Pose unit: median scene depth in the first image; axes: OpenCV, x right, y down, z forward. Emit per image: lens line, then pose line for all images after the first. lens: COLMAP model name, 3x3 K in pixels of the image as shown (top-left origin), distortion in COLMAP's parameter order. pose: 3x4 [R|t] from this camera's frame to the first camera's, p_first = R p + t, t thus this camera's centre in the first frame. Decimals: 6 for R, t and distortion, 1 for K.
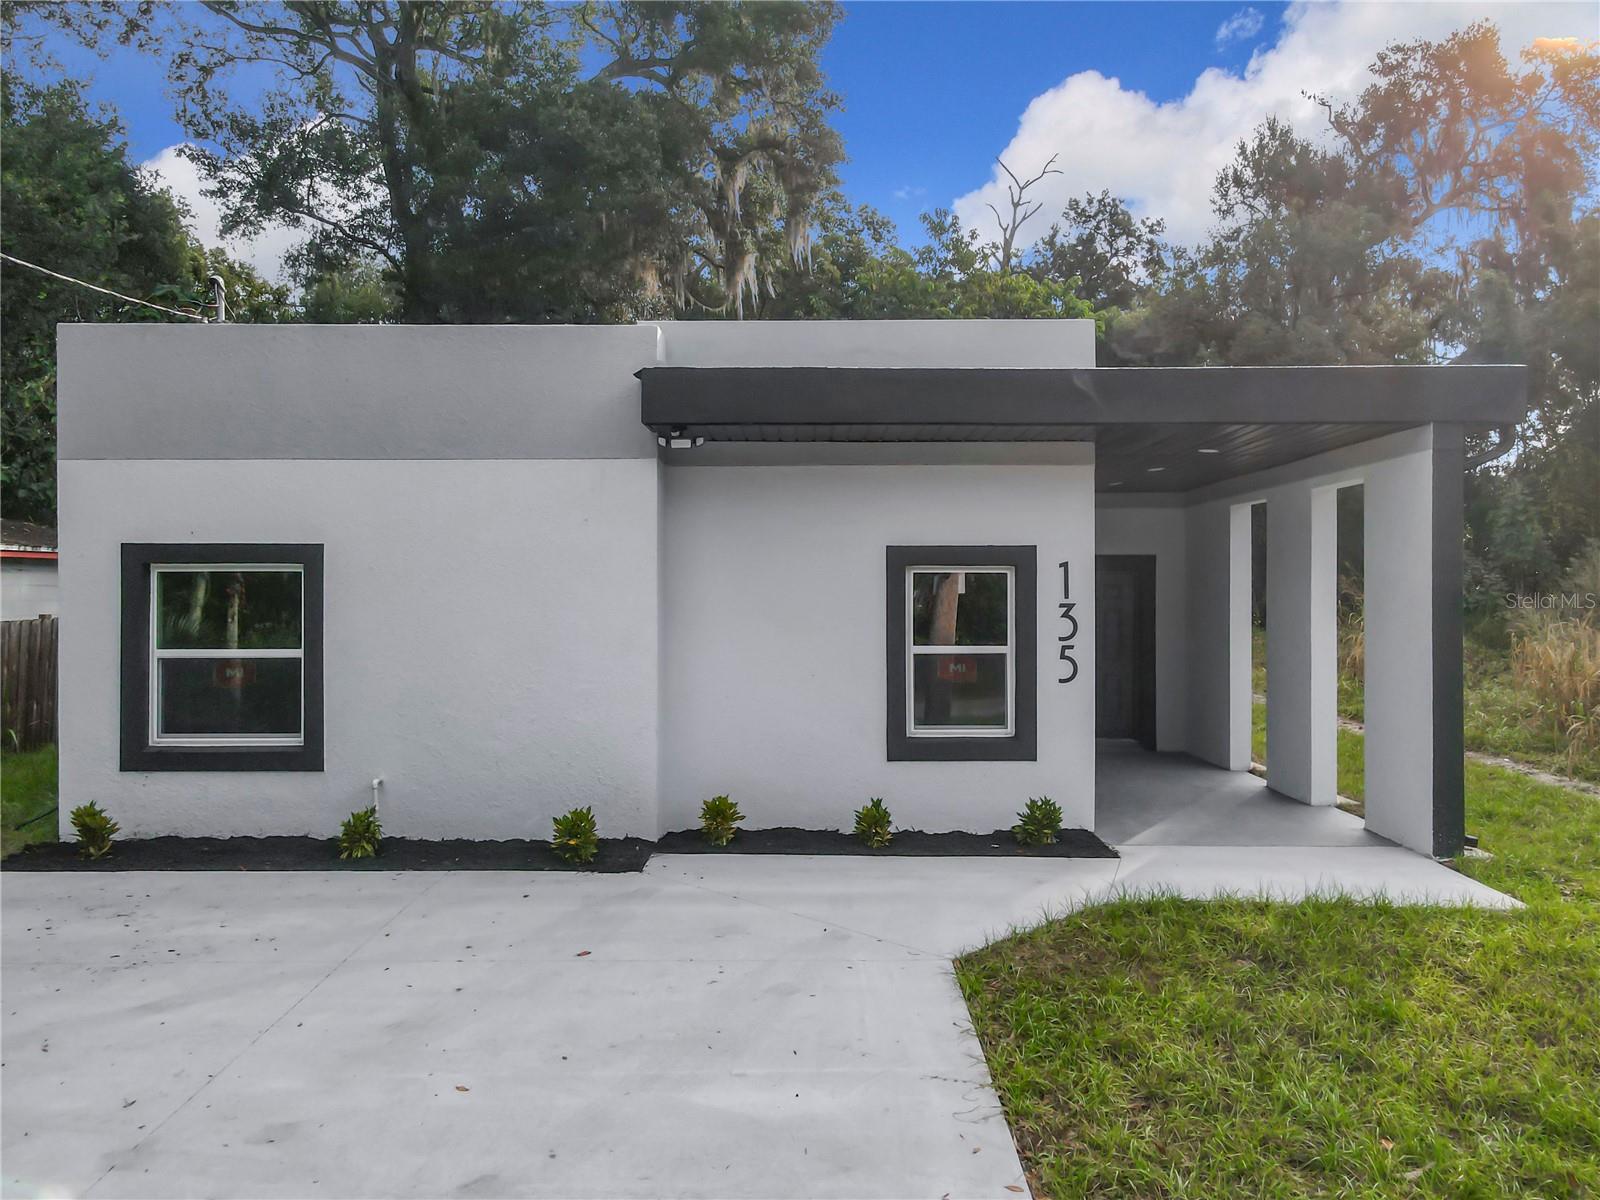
lens RADIAL K [[1127.7, 0, 800.0], [0, 1127.7, 600.0], [0, 0, 1]] dist [0.015301, -0.003004]
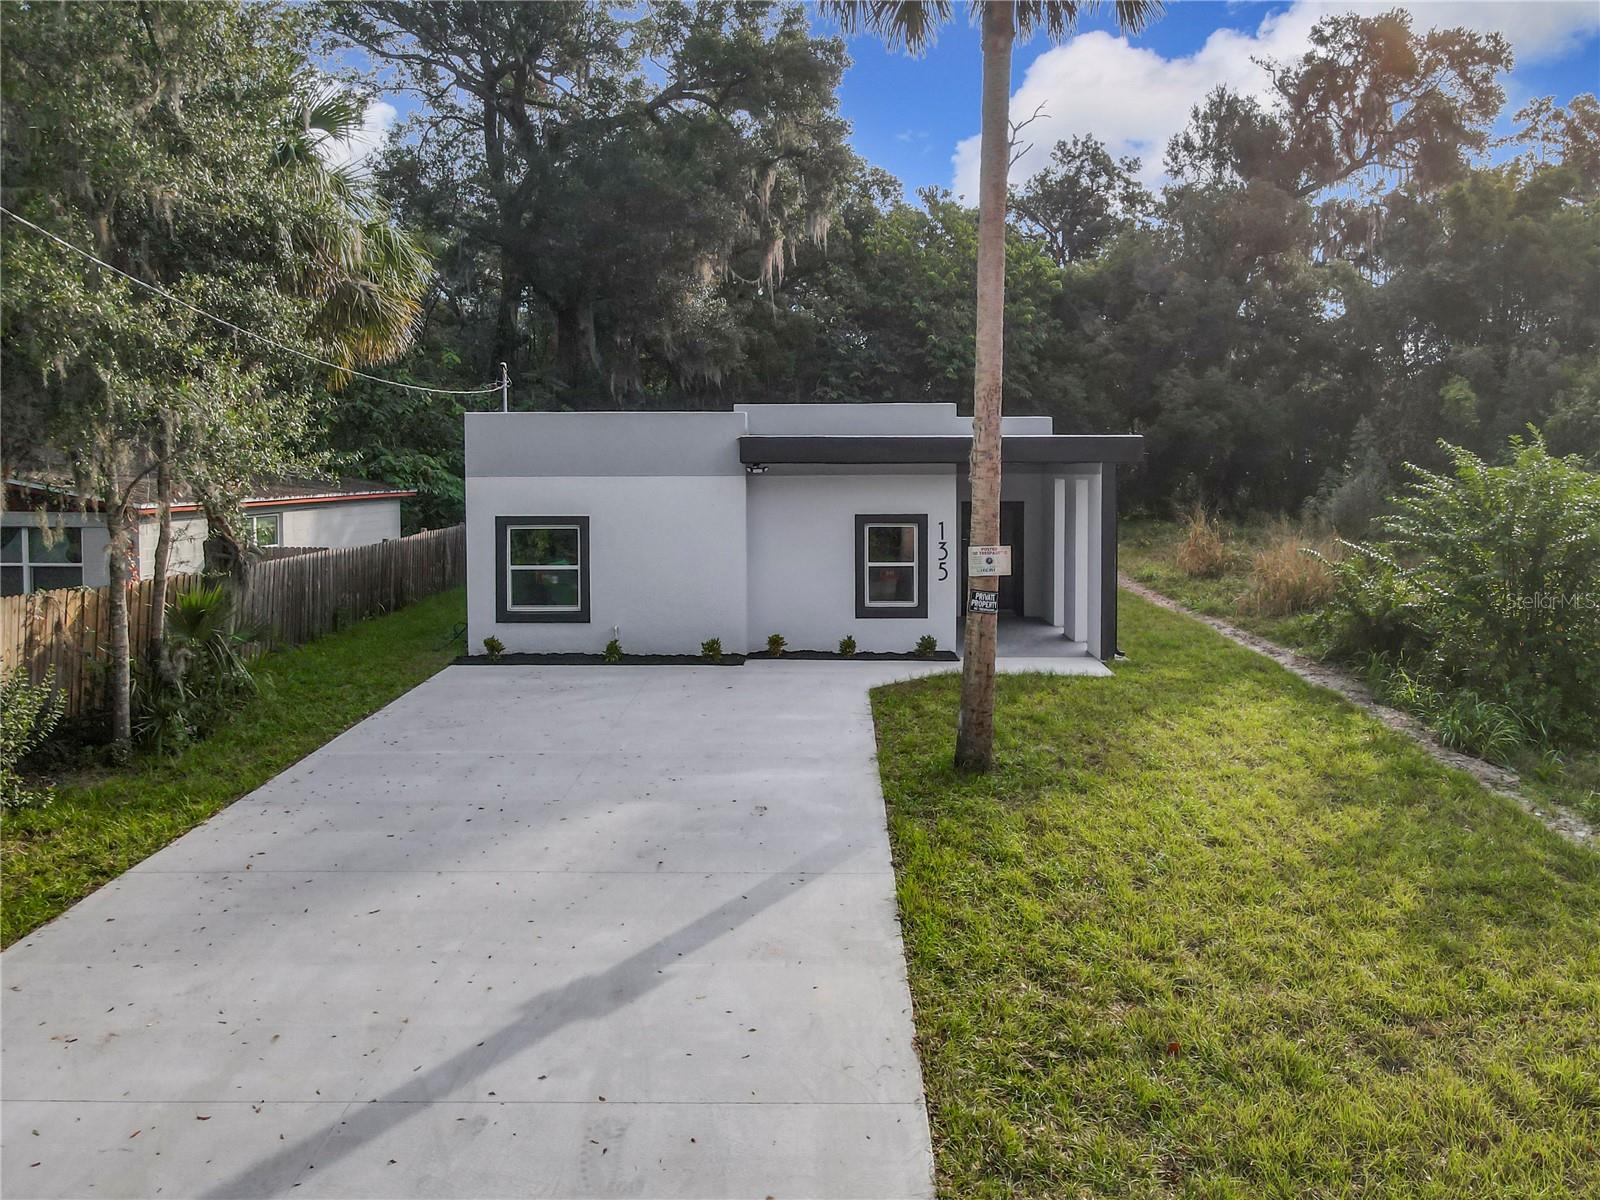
lens RADIAL K [[1155.2, 0, 823.1], [0, 1155.2, 510.2], [0, 0, 1]] dist [0.006557, 0.002732]
pose [[0.999999, -0.001177, -0.000234, 0.018829], [0.001184, 0.999520, 0.030961, -0.120049], [0.000197, -0.030961, 0.999521, -1.102982]]
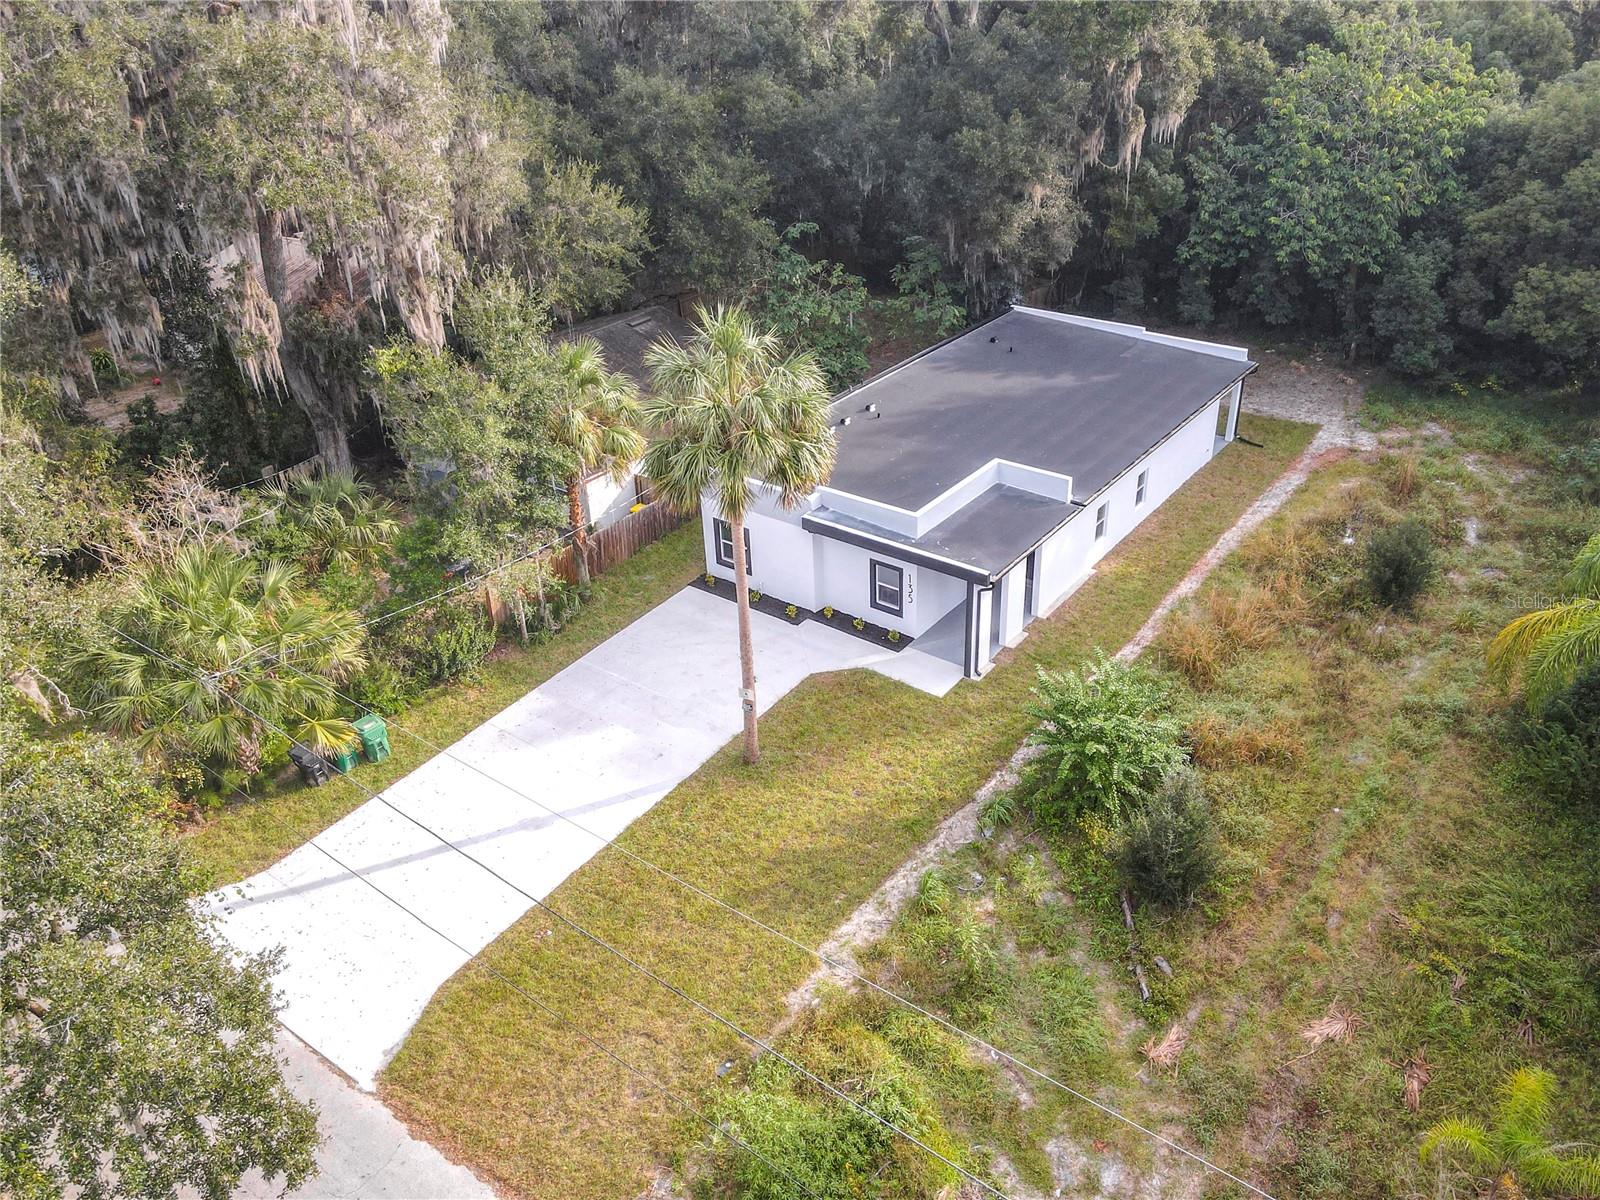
lens RADIAL K [[1151.6, 0, 828.5], [0, 1151.6, 564.7], [0, 0, 1]] dist [-0.012793, 0.059617]
pose [[0.805244, 0.267445, -0.529203, 1.980579], [0.026927, 0.875086, 0.483217, -1.864028], [0.592332, -0.403357, 0.697456, -1.741832]]
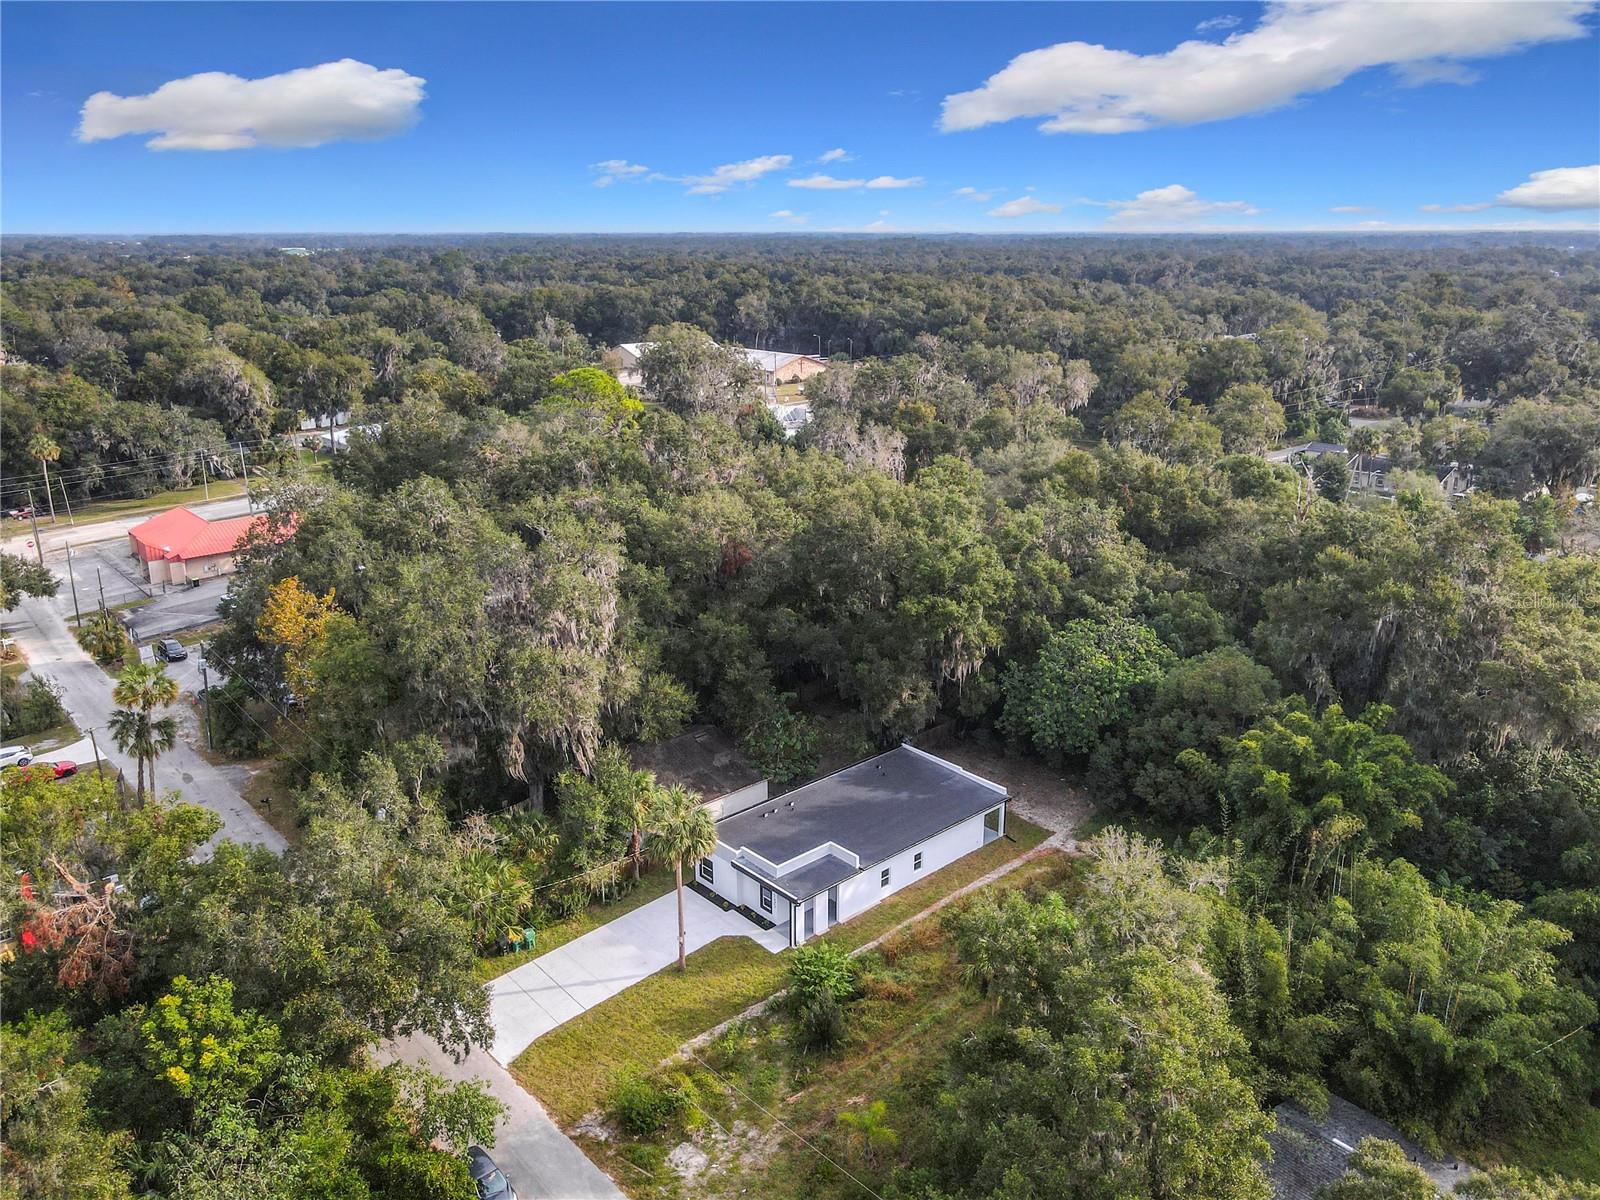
lens RADIAL K [[1088.9, 0, 824.6], [0, 1088.9, 576.1], [0, 0, 1]] dist [-0.017406, 0.002904]
pose [[0.686516, 0.190872, -0.701615, 5.392806], [-0.002344, 0.965506, 0.260370, -4.167598], [0.727111, -0.177103, 0.663283, -3.408227]]
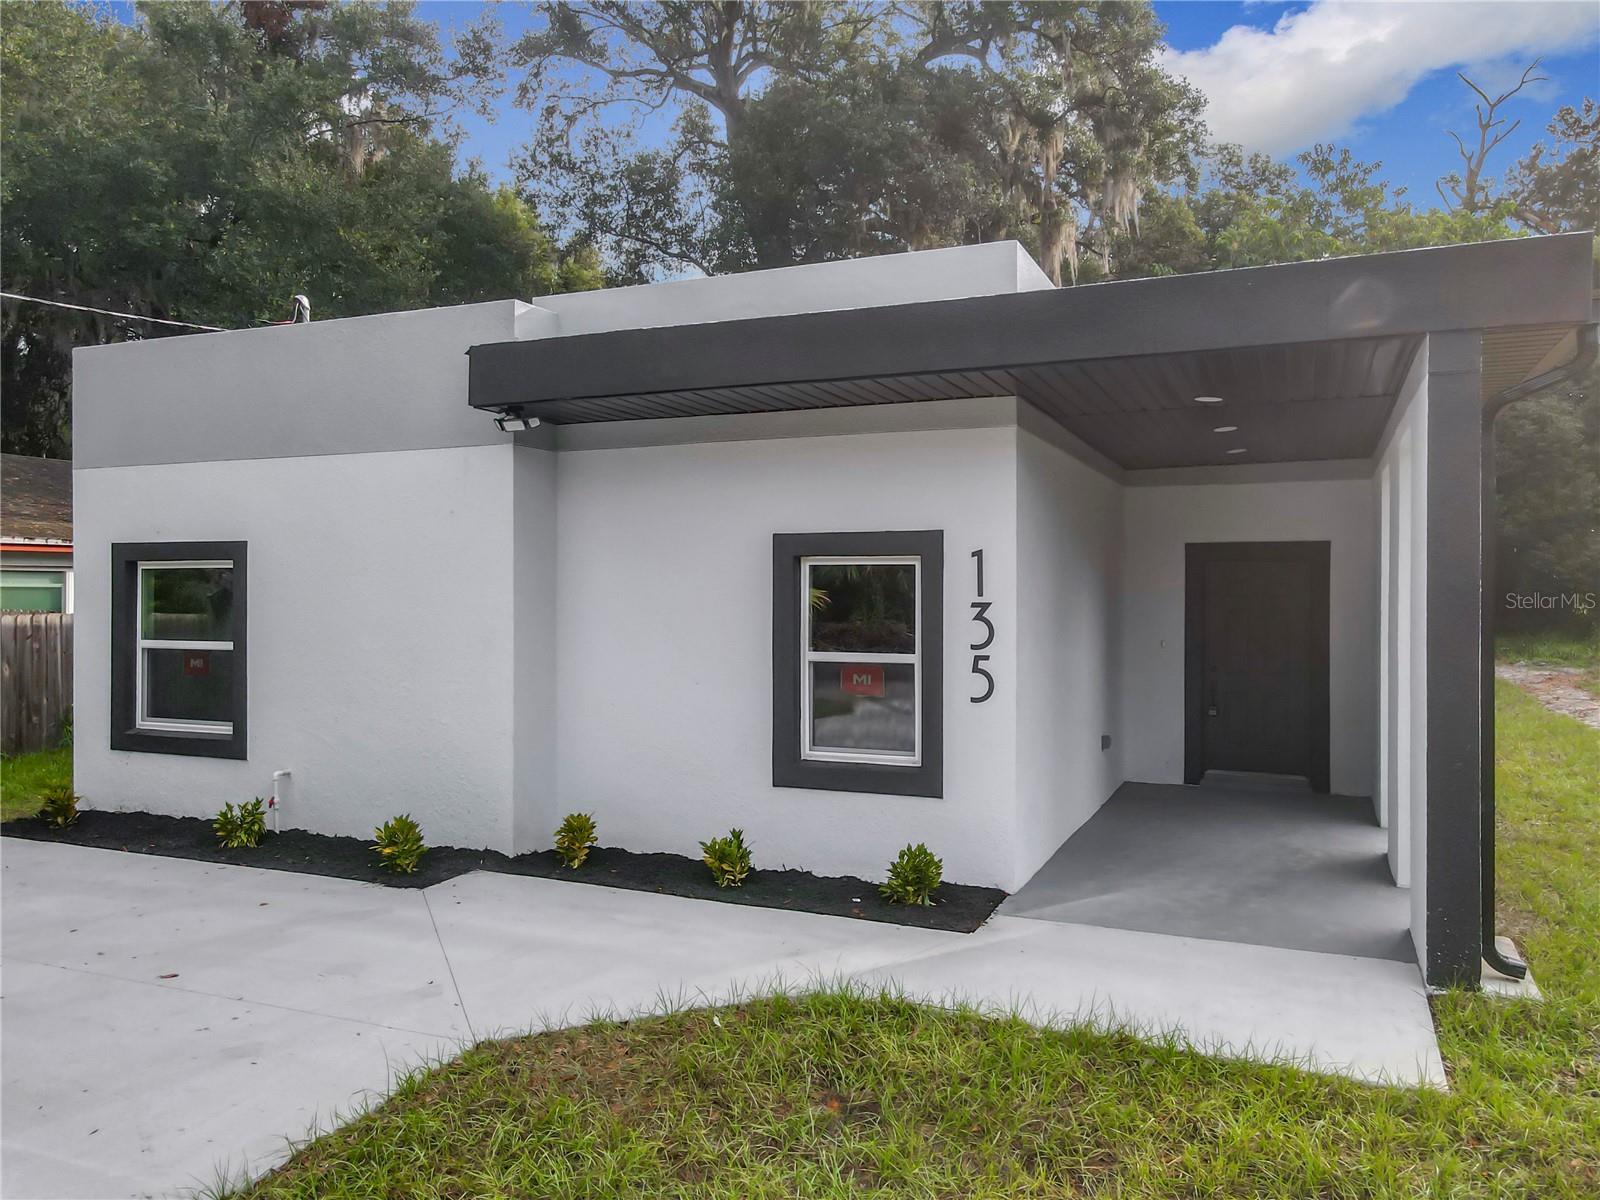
lens RADIAL K [[1135.9, 0, 834.0], [0, 1135.9, 597.7], [0, 0, 1]] dist [0.017542, 0.005159]
pose [[0.925279, 0.003614, -0.379269, 0.441466], [-0.003988, 0.999992, -0.000201, 0.000277], [0.379265, 0.001699, 0.925286, 0.221894]]
